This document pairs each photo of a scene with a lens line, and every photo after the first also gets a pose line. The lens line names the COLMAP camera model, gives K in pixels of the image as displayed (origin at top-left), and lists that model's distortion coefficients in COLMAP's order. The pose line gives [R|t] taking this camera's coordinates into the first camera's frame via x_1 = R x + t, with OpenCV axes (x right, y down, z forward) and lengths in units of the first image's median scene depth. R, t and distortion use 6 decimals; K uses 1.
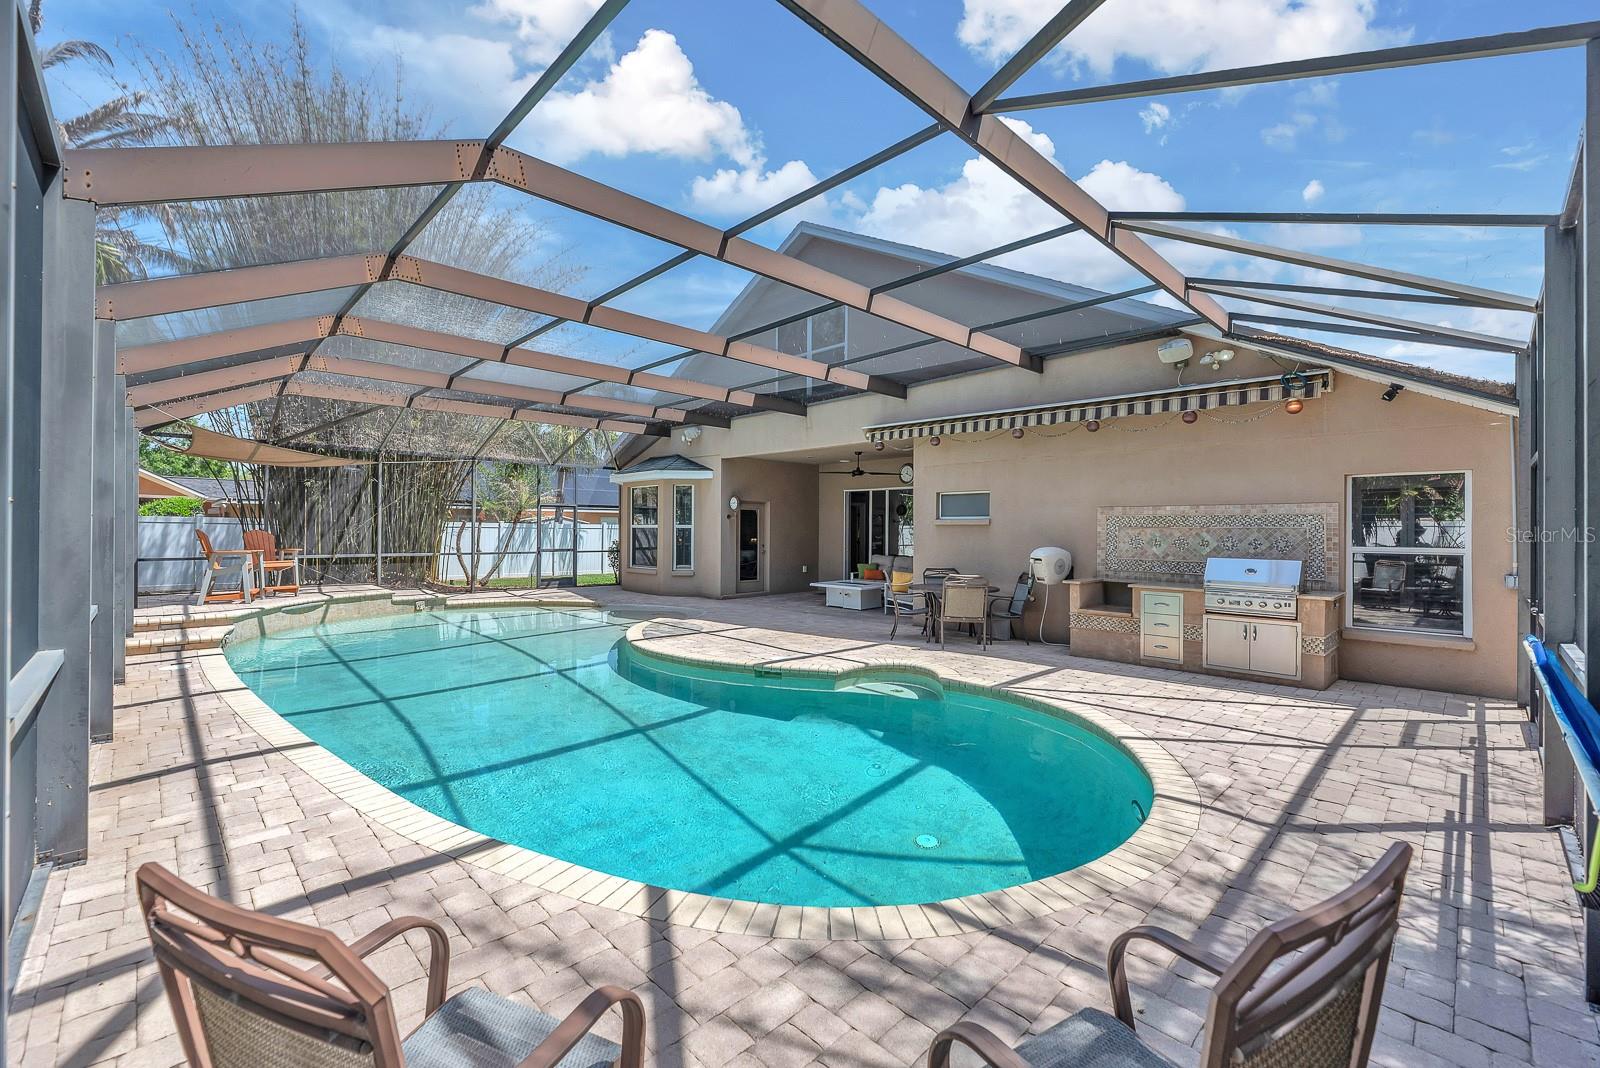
lens RADIAL K [[654.3, 0, 802.7], [0, 654.3, 528.3], [0, 0, 1]] dist [-0.002116, -0.000500]
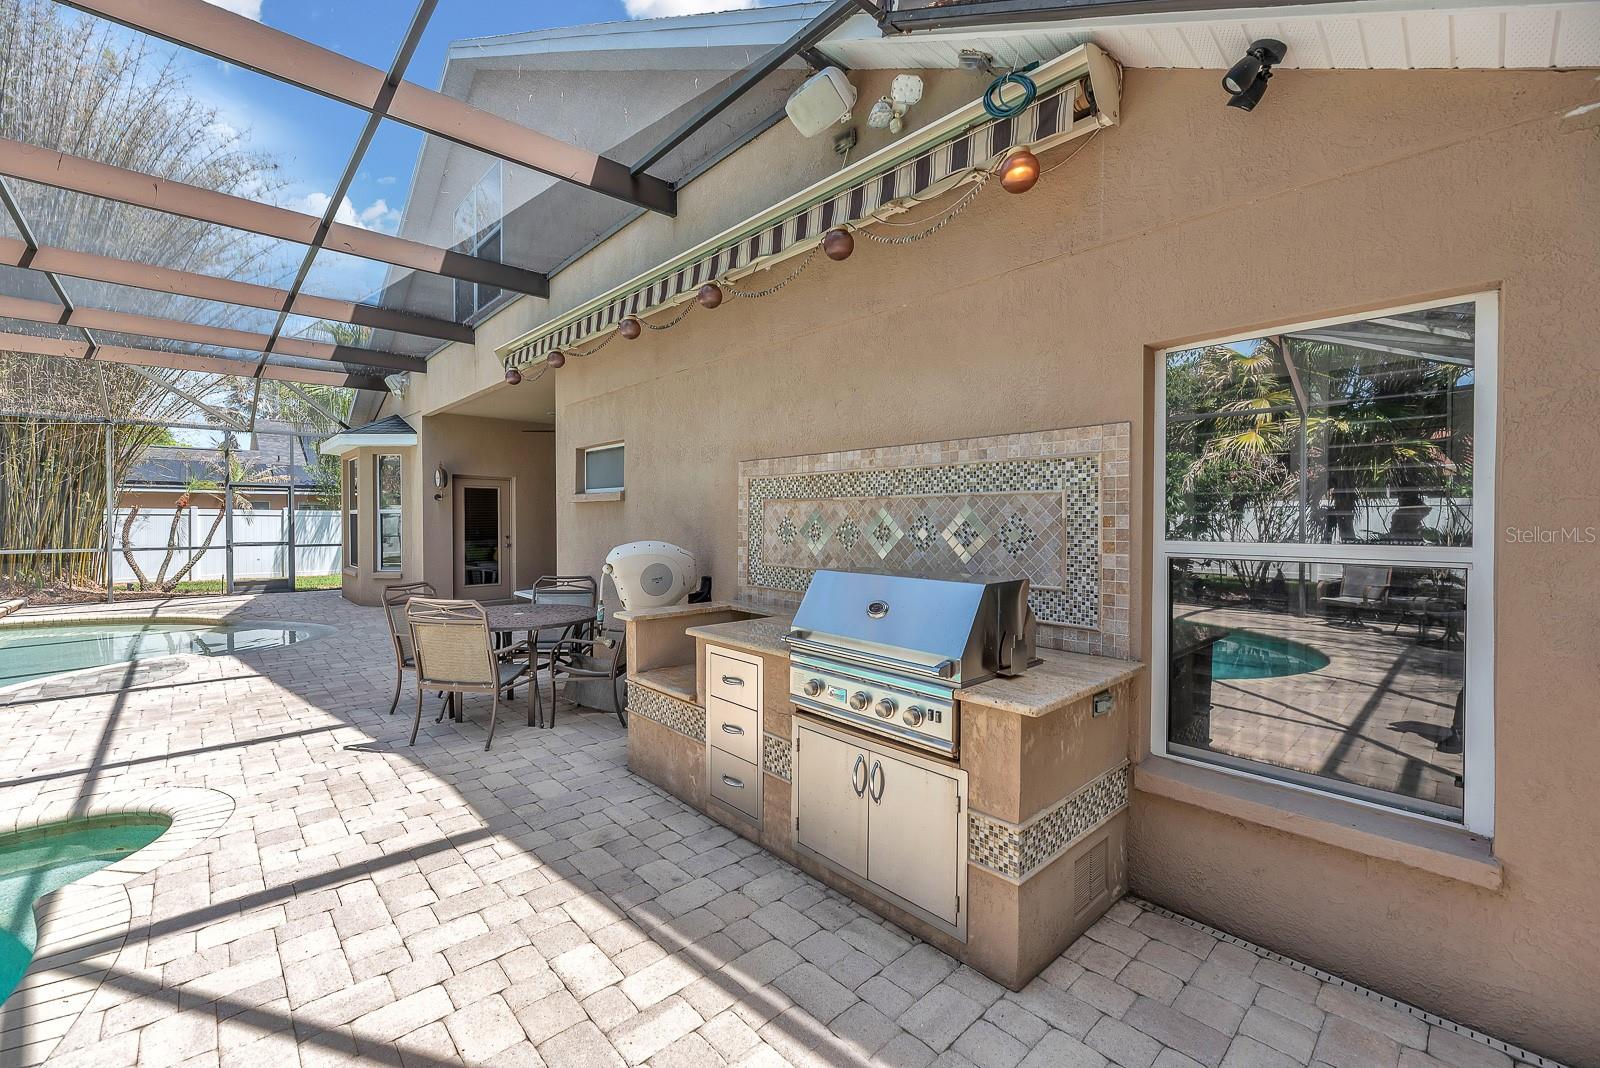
lens RADIAL K [[654.3, 0, 793.3], [0, 654.3, 529.2], [0, 0, 1]] dist [-0.002116, -0.000500]
pose [[0.999673, -0.006089, -0.024820, 0.637066], [0.006569, 0.999792, 0.019331, 0.012941], [0.024697, -0.019488, 0.999505, 0.621587]]
